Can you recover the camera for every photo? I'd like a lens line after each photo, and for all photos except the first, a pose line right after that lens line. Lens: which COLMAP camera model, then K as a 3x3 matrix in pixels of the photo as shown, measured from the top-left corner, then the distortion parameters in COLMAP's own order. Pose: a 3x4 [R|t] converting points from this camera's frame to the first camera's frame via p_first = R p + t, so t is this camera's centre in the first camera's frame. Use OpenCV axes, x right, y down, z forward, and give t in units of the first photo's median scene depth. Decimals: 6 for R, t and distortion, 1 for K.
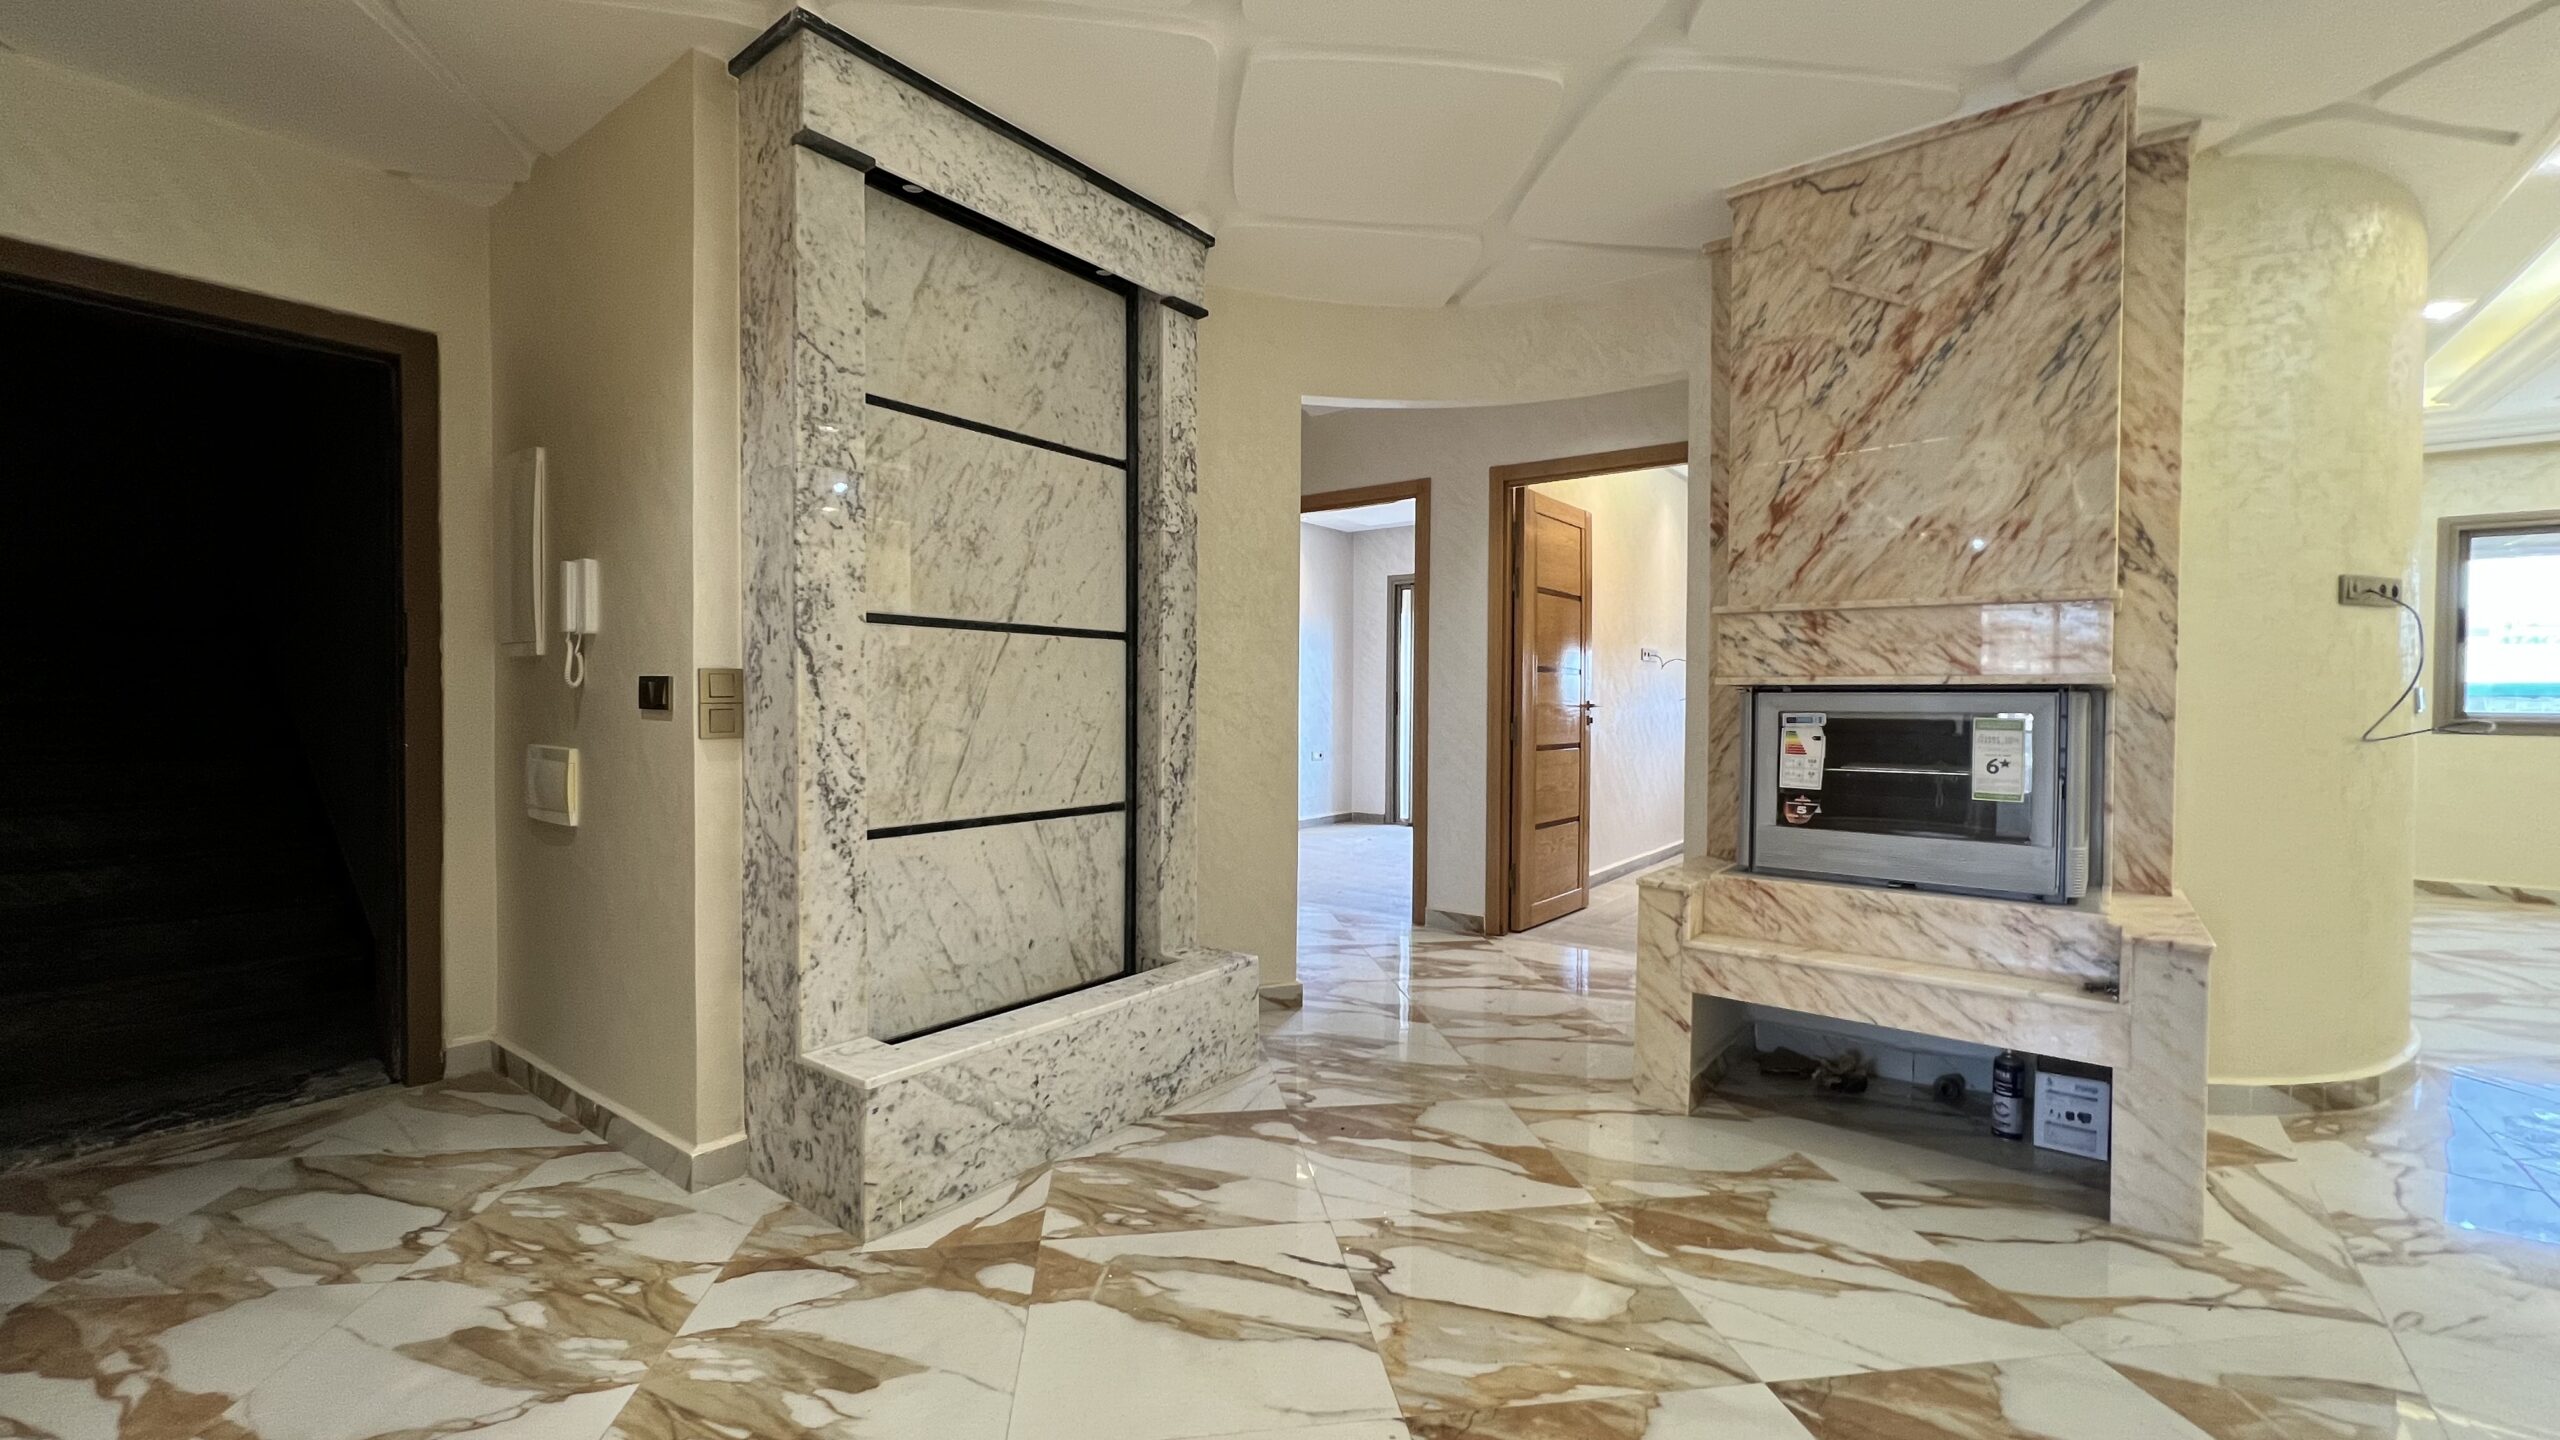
lens RADIAL K [[1032.6, 0, 1273.8], [0, 1032.6, 709.9], [0, 0, 1]] dist [-0.002738, 0.000149]
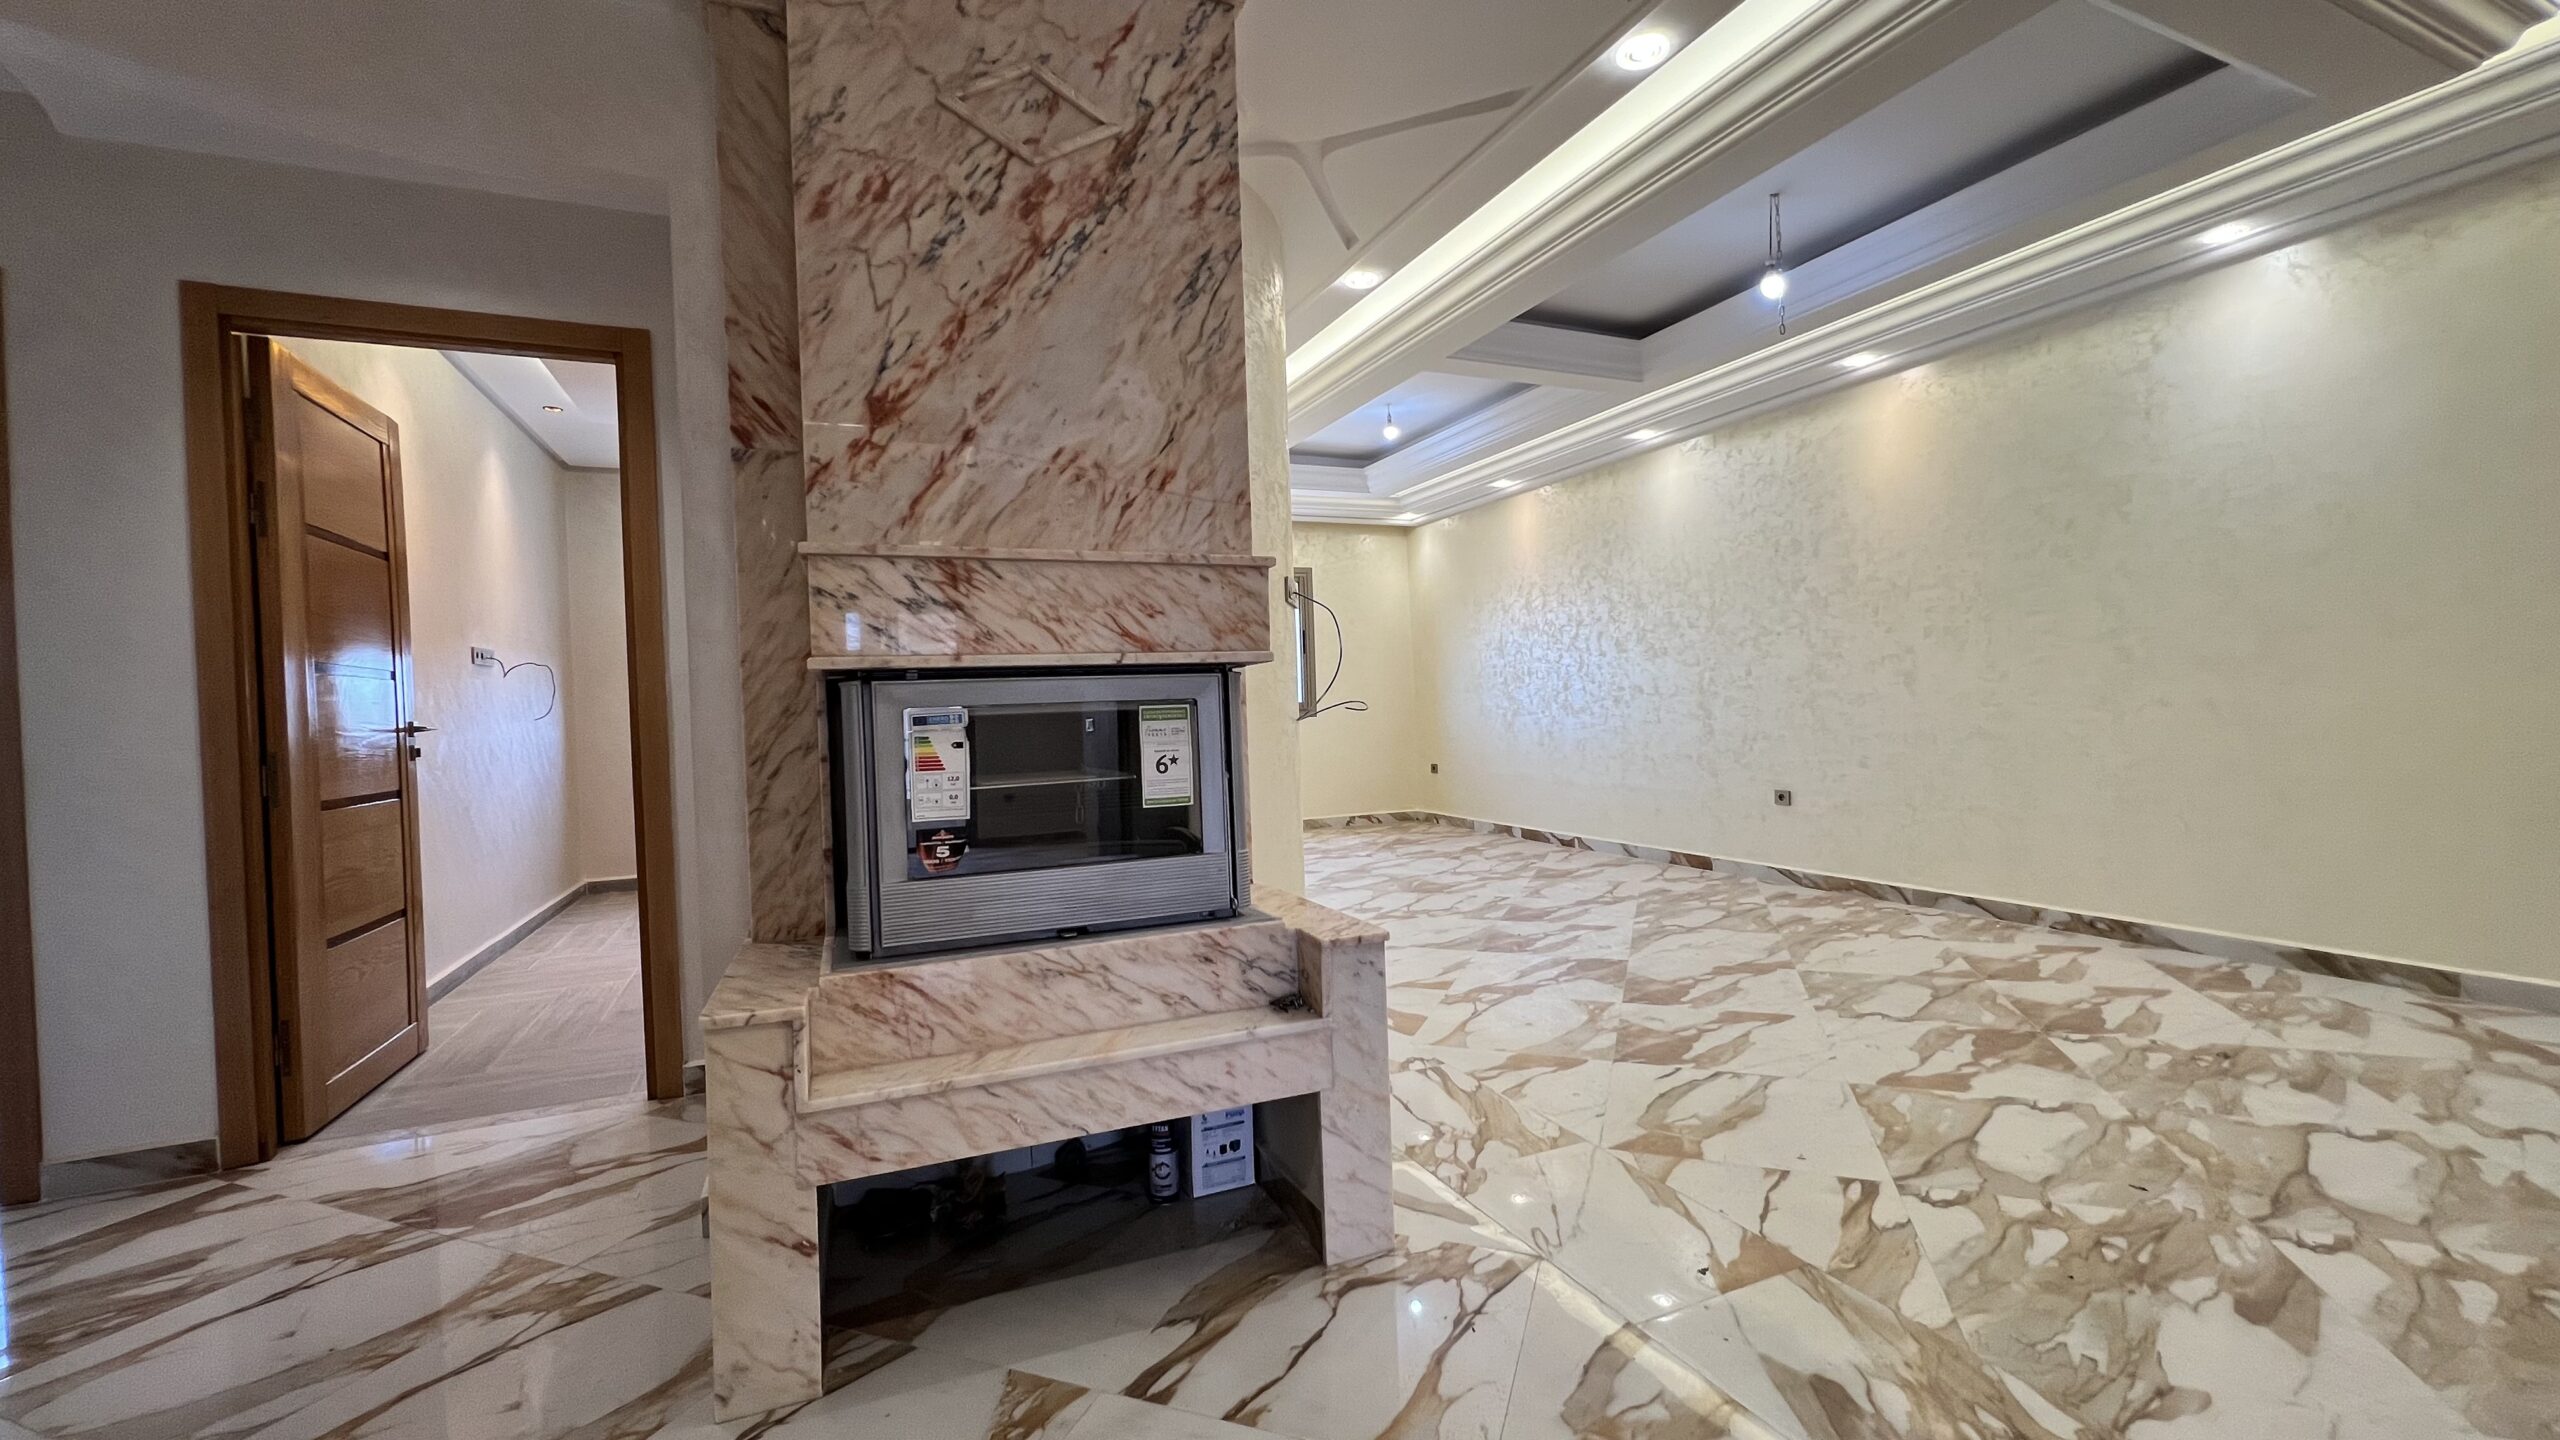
lens RADIAL K [[1032.6, 0, 1285.2], [0, 1032.6, 714.8], [0, 0, 1]] dist [-0.002738, 0.000149]
pose [[0.481775, -0.033205, 0.875666, 0.027371], [0.047043, 0.998821, 0.011993, 0.009649], [-0.875031, 0.035416, 0.482769, 0.490465]]
